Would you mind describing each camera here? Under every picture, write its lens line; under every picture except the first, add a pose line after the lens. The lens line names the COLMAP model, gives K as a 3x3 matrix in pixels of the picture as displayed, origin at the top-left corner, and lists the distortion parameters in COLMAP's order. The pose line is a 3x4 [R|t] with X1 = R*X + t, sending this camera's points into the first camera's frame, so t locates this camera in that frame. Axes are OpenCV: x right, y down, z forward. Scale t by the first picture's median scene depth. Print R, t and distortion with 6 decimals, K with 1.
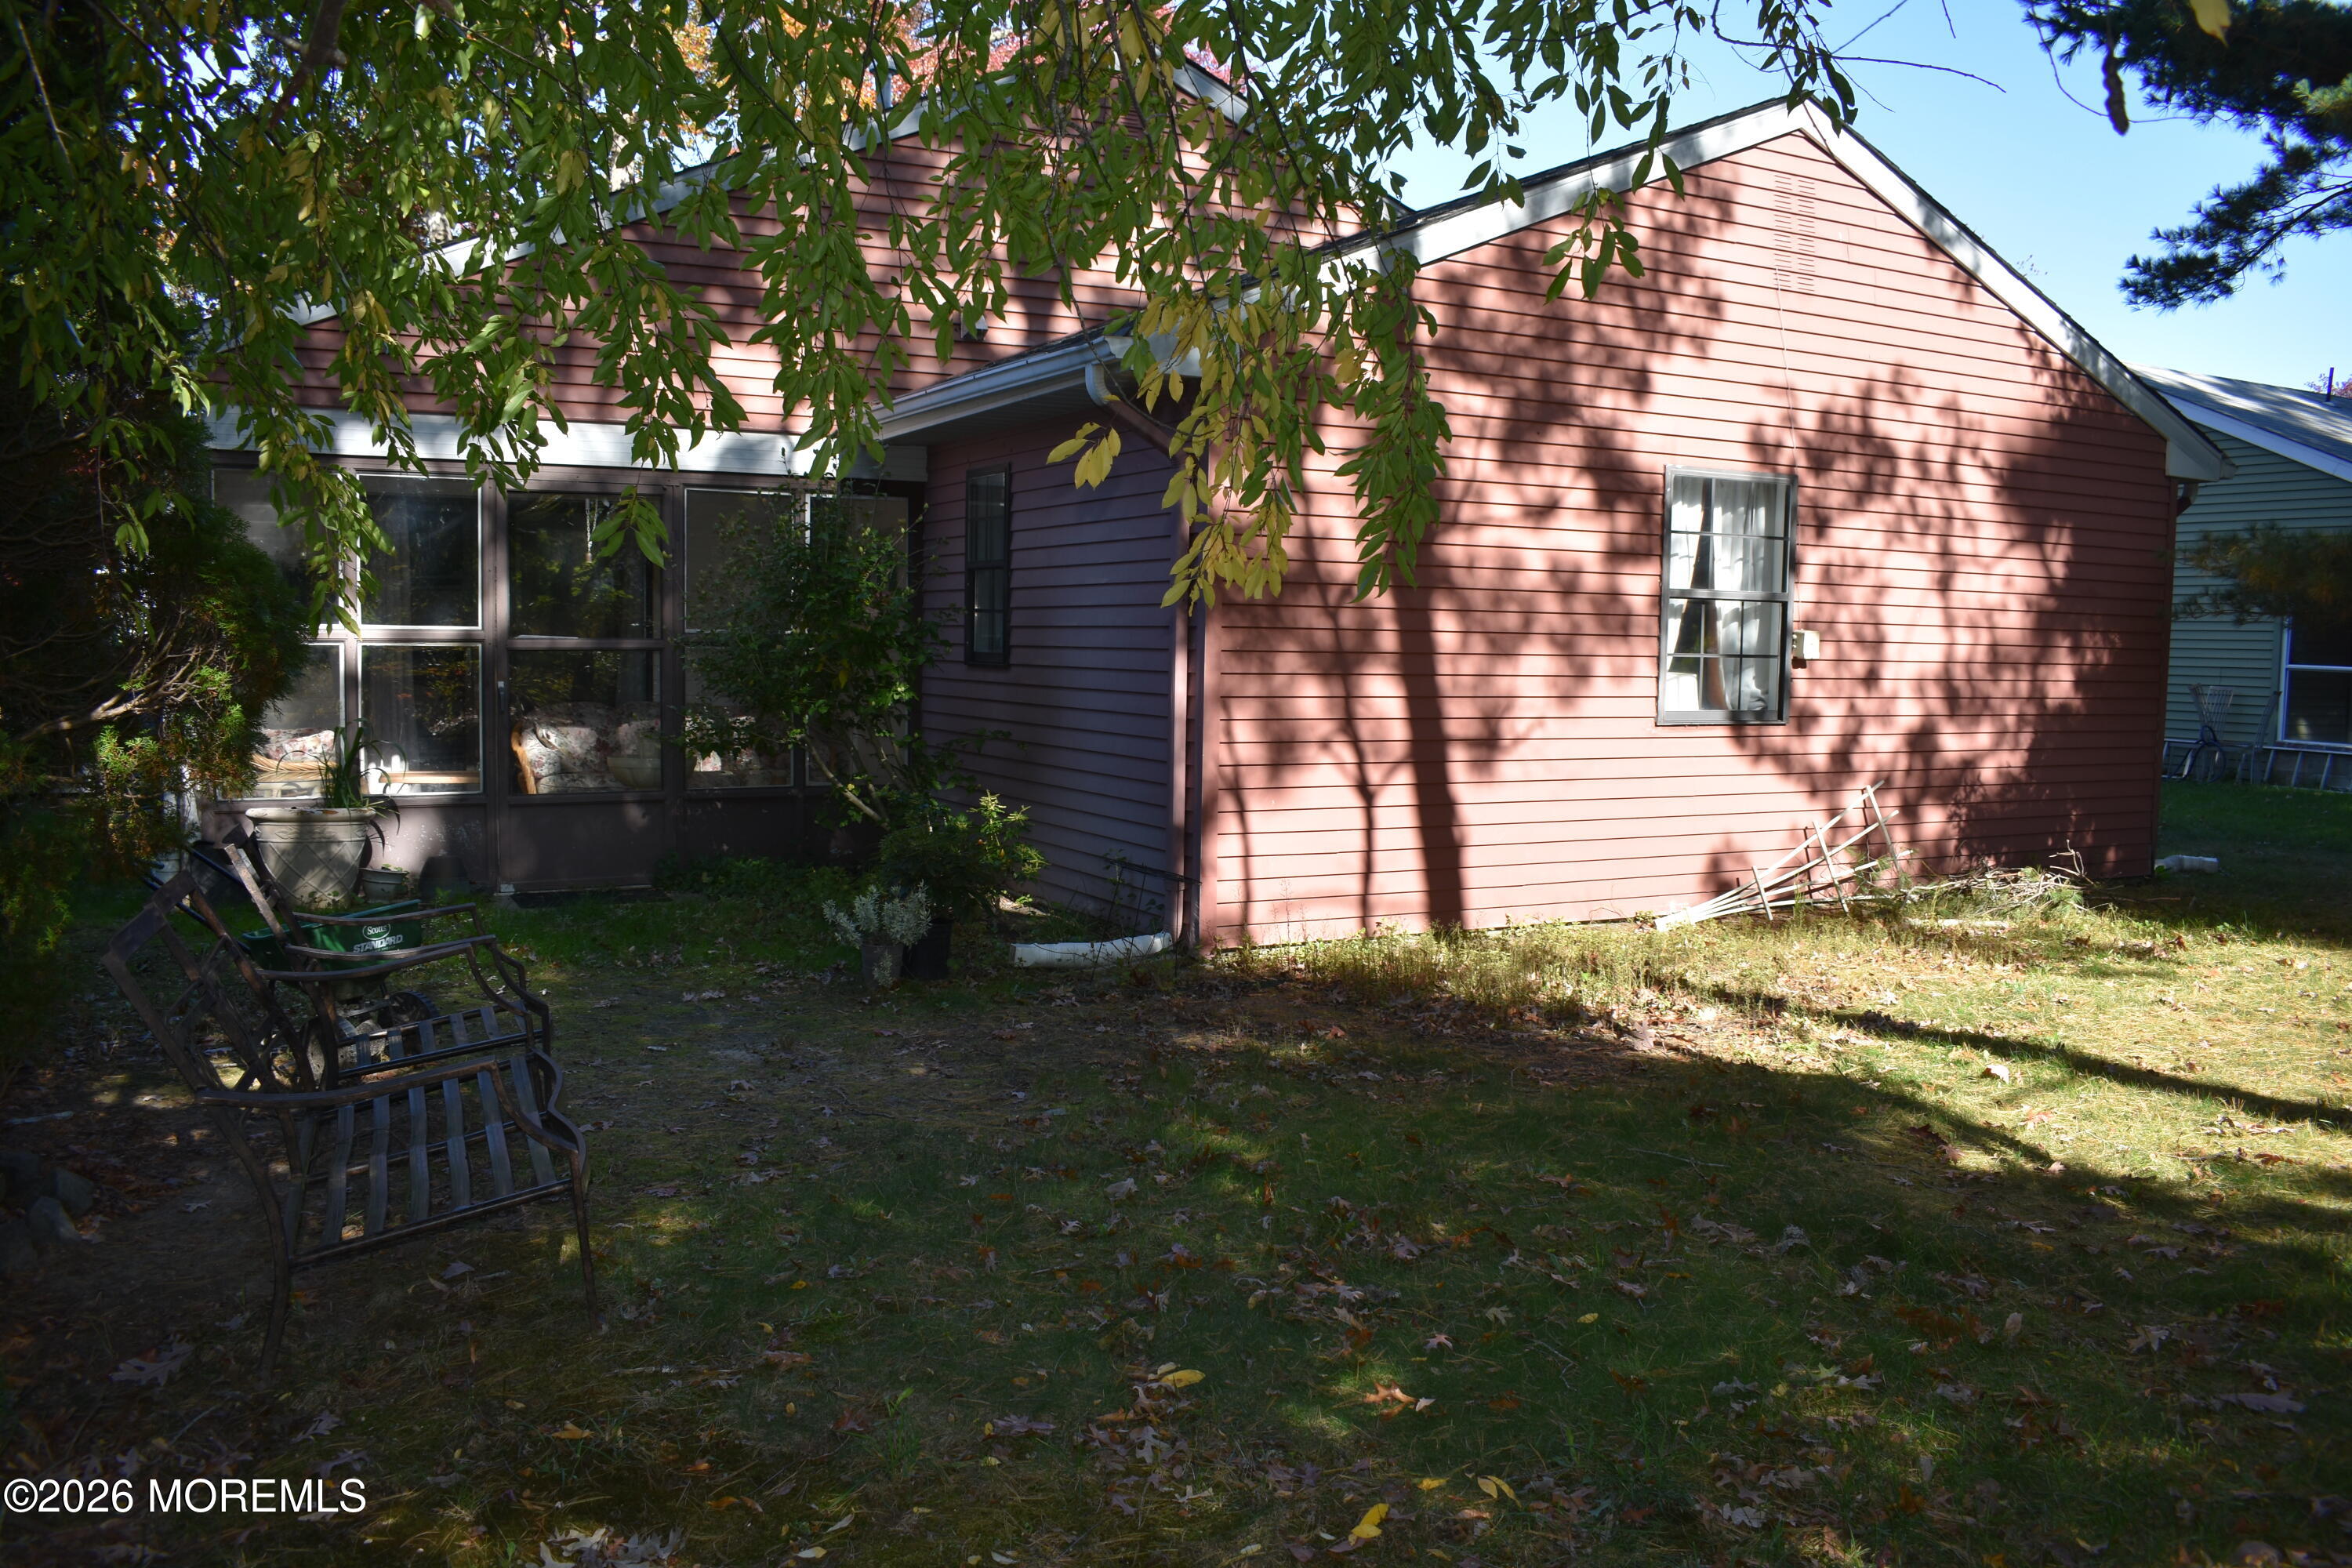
lens RADIAL K [[1854.6, 0, 1176.0], [0, 1854.6, 784.0], [0, 0, 1]] dist [-0.094949, 0.016288]
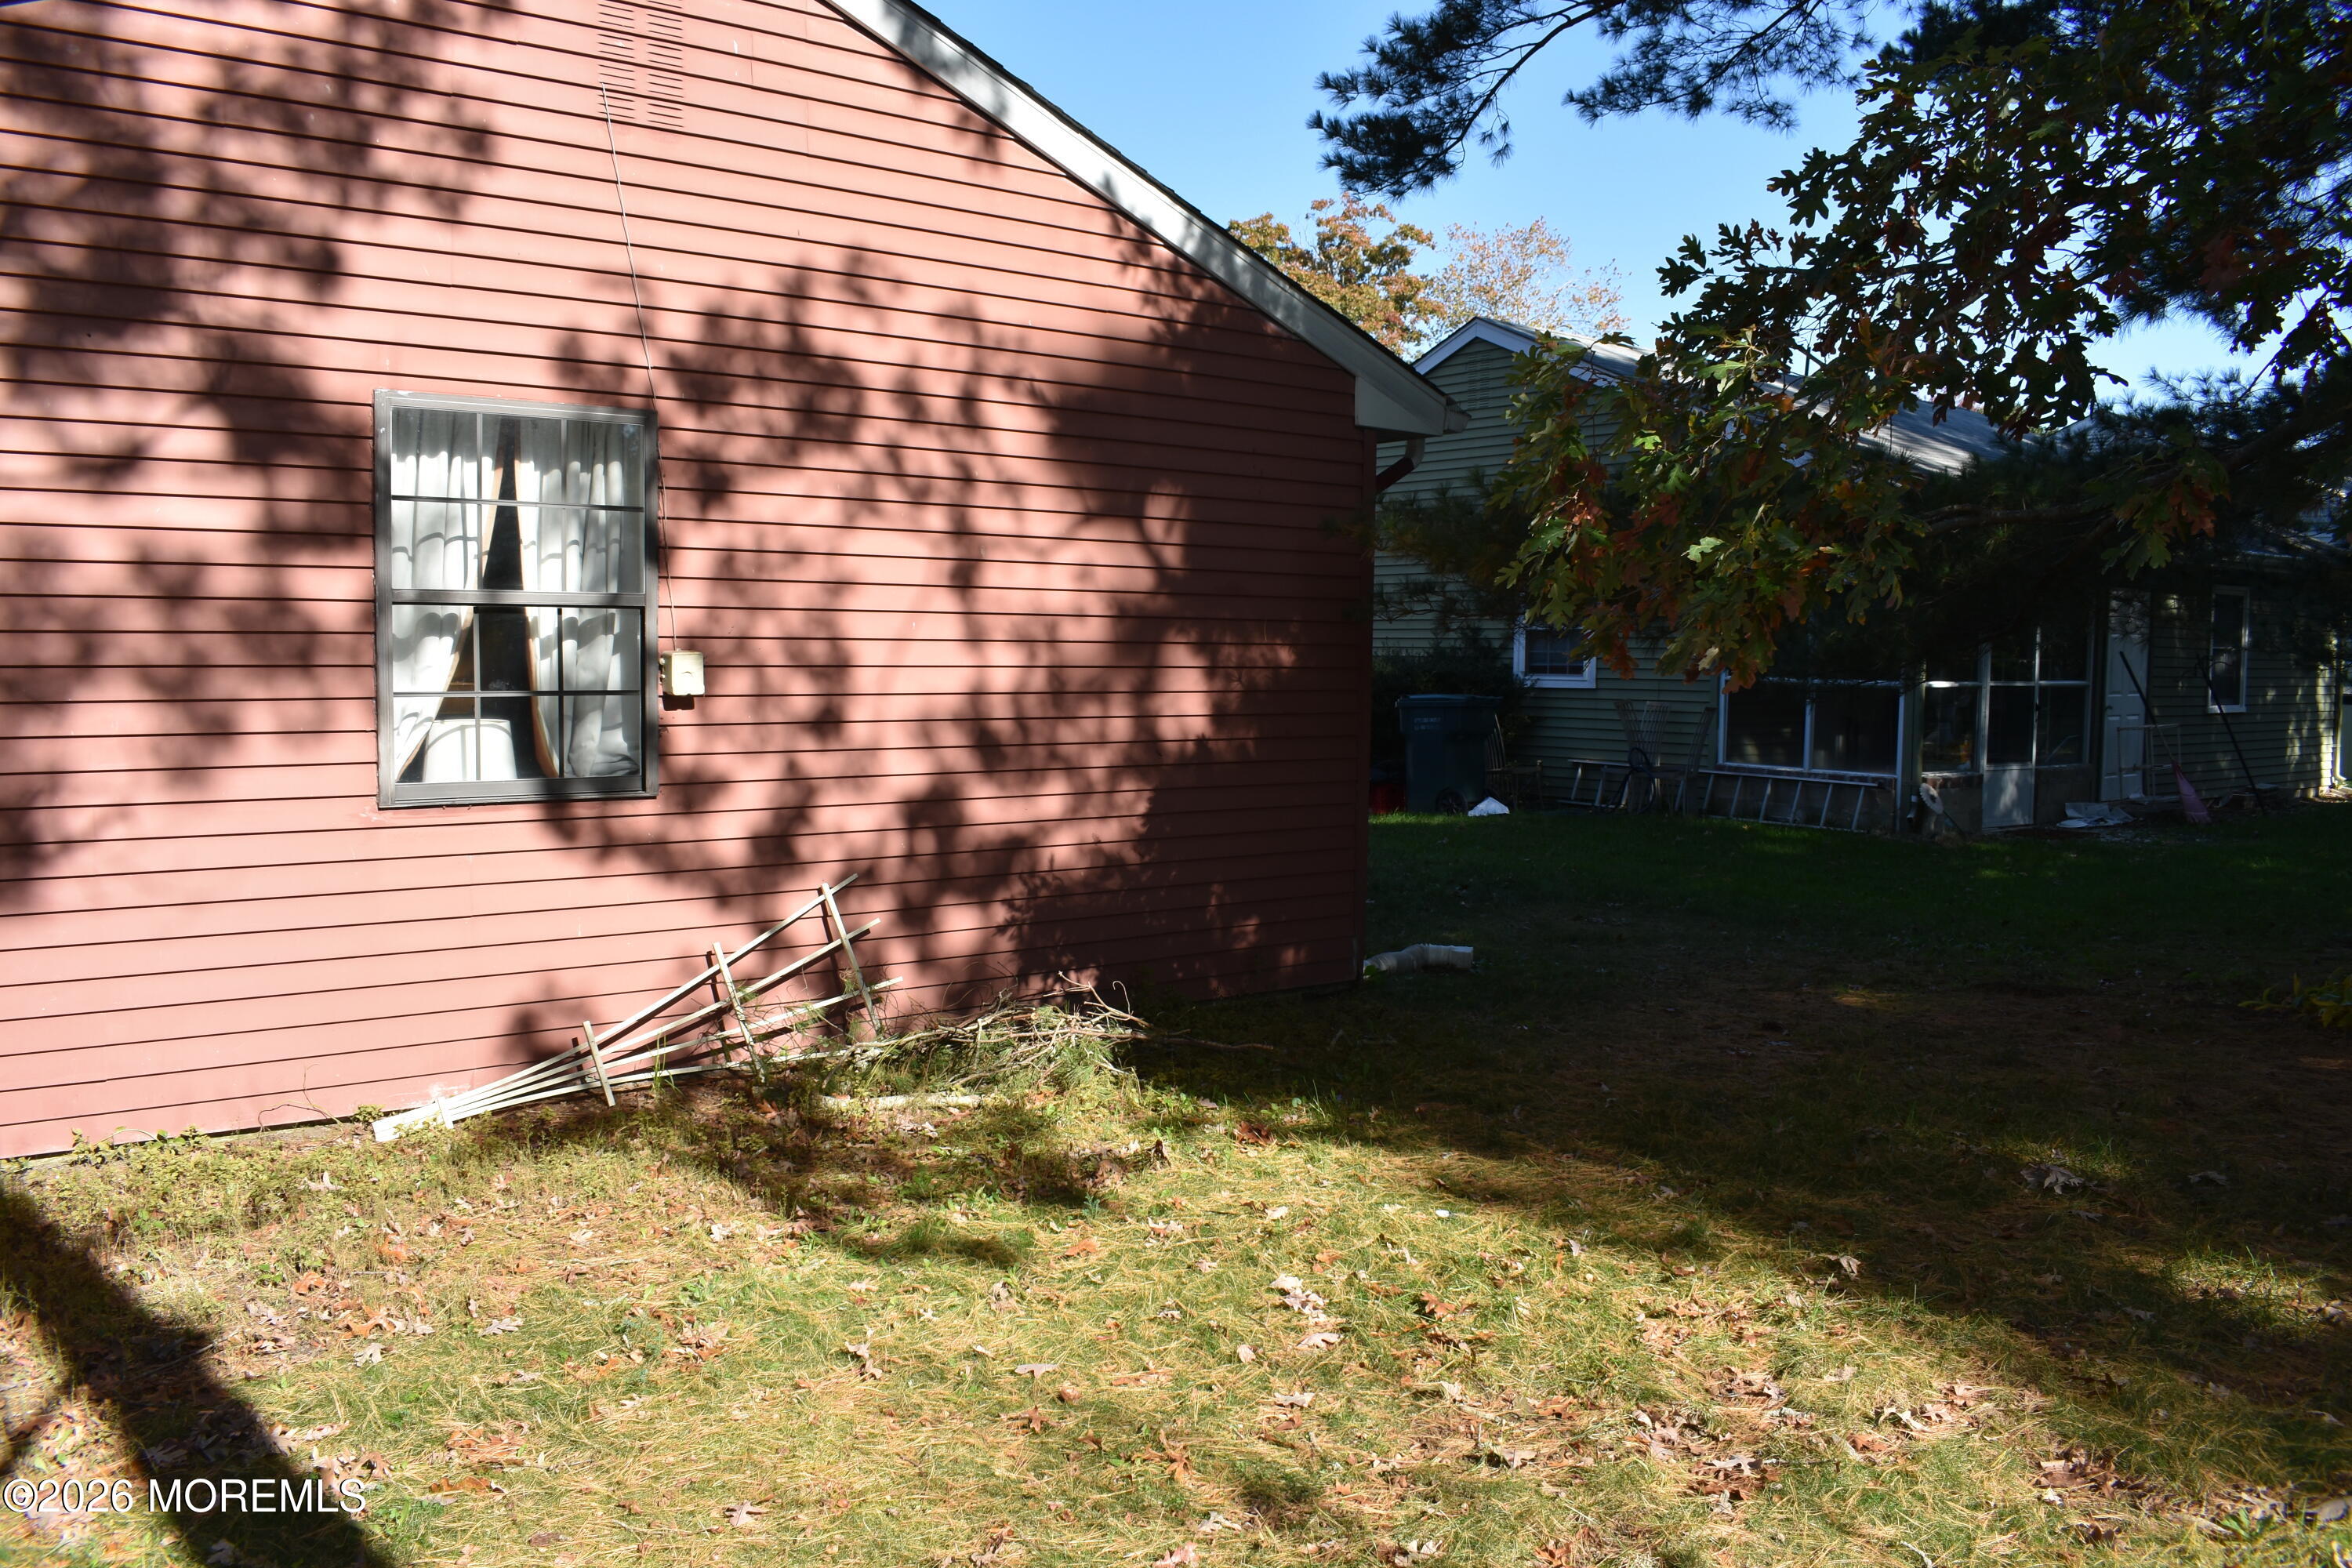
lens RADIAL K [[1854.6, 0, 1176.0], [0, 1854.6, 784.0], [0, 0, 1]] dist [-0.094949, 0.016288]
pose [[0.985682, -0.018401, 0.167611, 0.406656], [0.019200, 0.999811, -0.003144, -0.031745], [-0.167521, 0.006317, 0.985848, 0.331737]]
